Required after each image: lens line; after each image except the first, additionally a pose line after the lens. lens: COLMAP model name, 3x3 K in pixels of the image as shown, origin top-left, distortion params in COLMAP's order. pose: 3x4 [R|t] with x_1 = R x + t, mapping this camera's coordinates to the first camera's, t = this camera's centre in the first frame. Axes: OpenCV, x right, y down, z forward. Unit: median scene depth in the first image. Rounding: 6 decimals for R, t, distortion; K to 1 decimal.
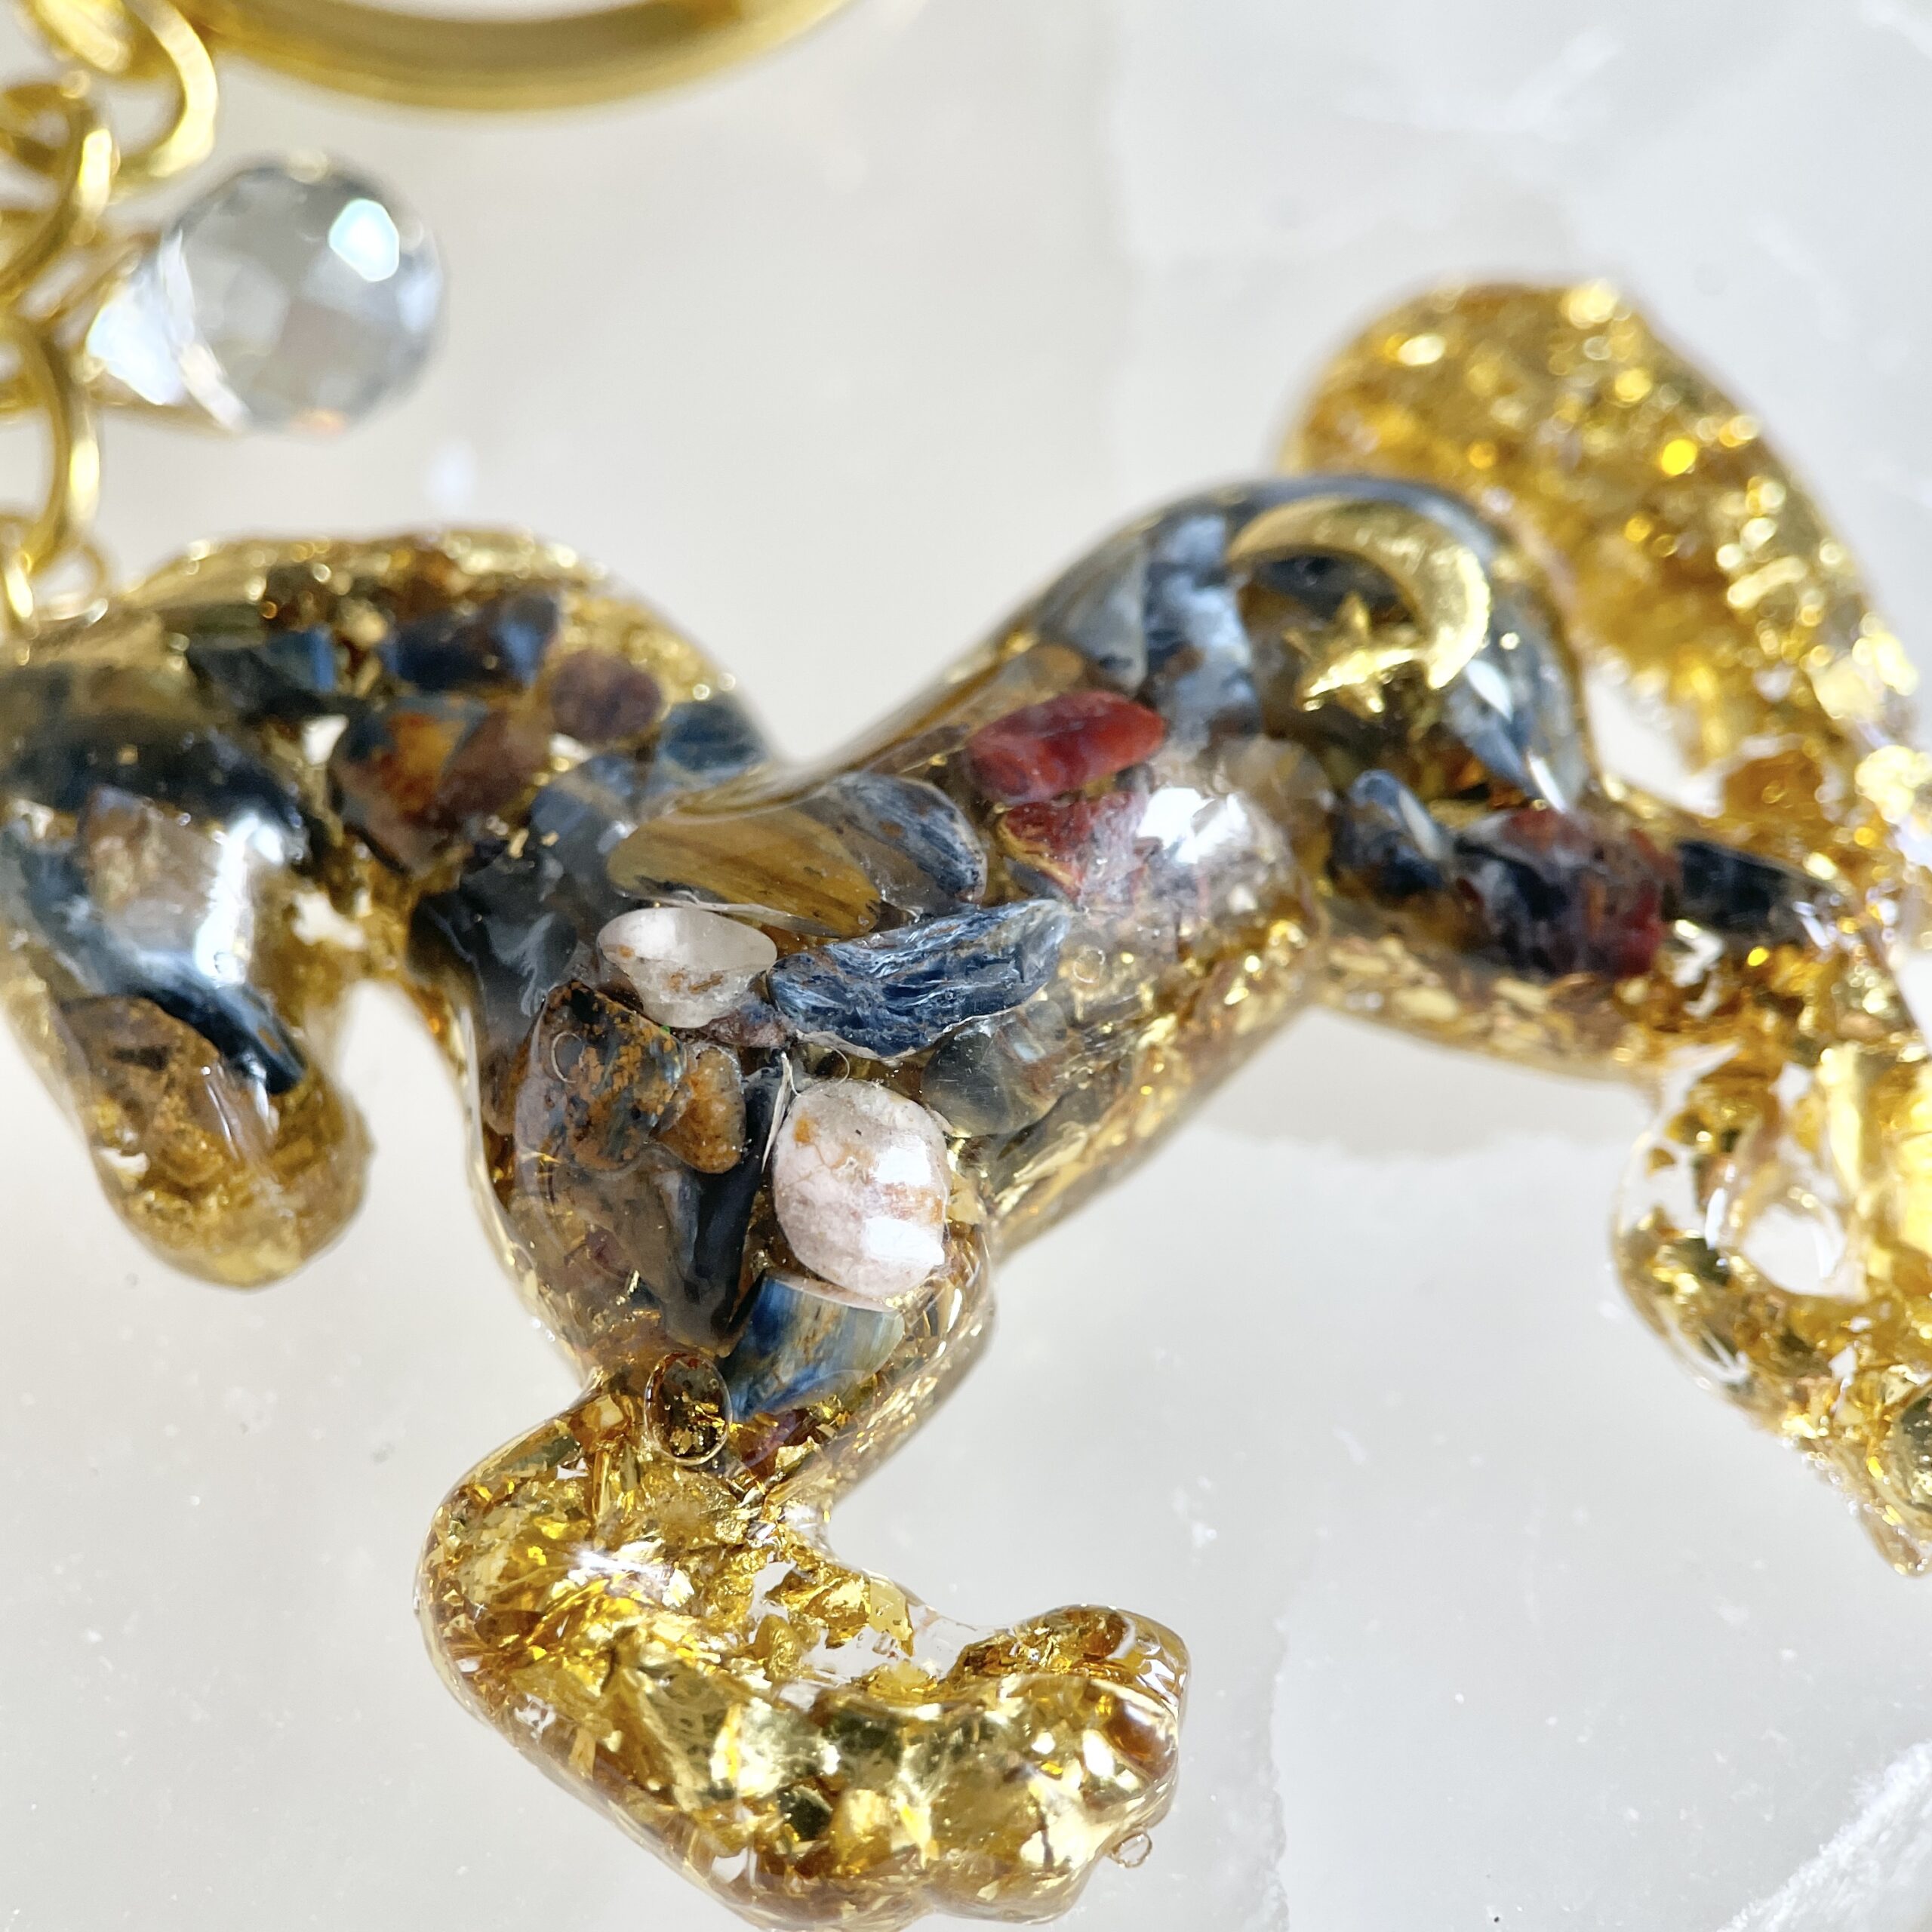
lens RADIAL K [[4743.4, 0, 991.0], [0, 4743.4, 1008.4], [0, 0, 1]] dist [1.079453, -6.335662]
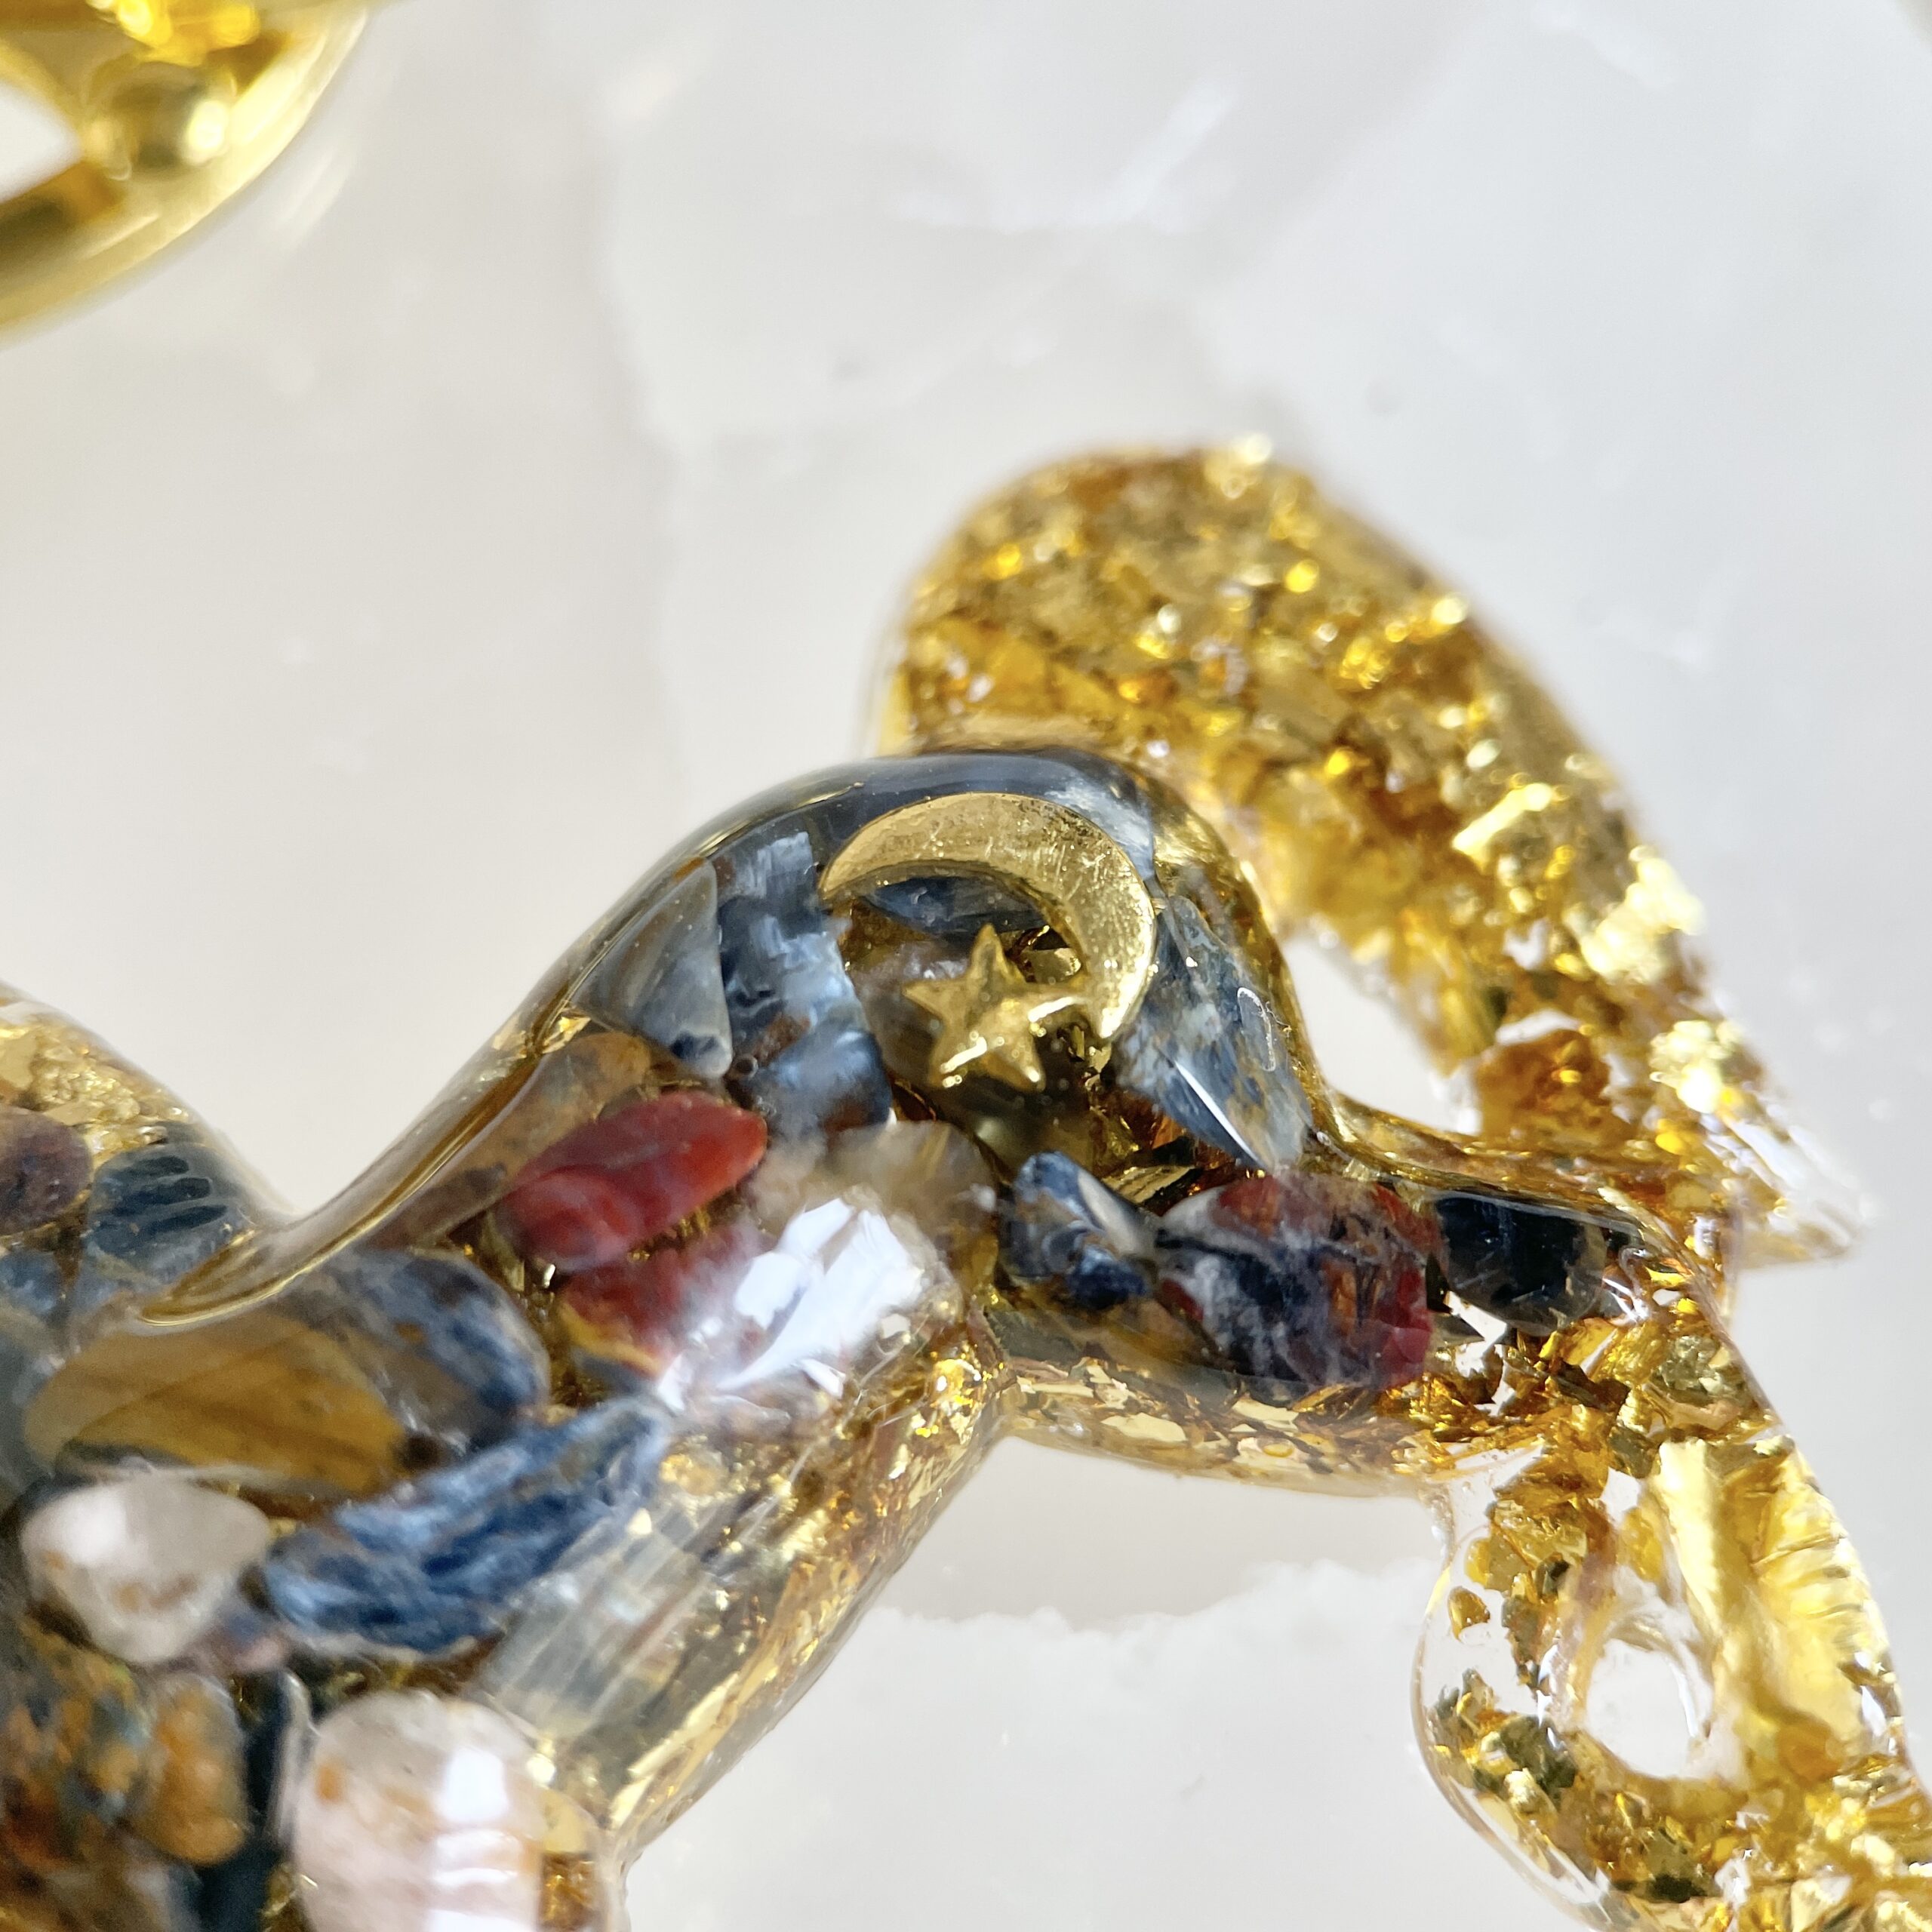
lens RADIAL K [[4743.4, 0, 991.0], [0, 4743.4, 1008.4], [0, 0, 1]] dist [1.079453, -6.335662]
pose [[0.991296, -0.122341, 0.048623, 0.037463], [0.120028, 0.991612, 0.047953, -0.110486], [-0.054082, -0.041700, 0.997665, 0.236427]]
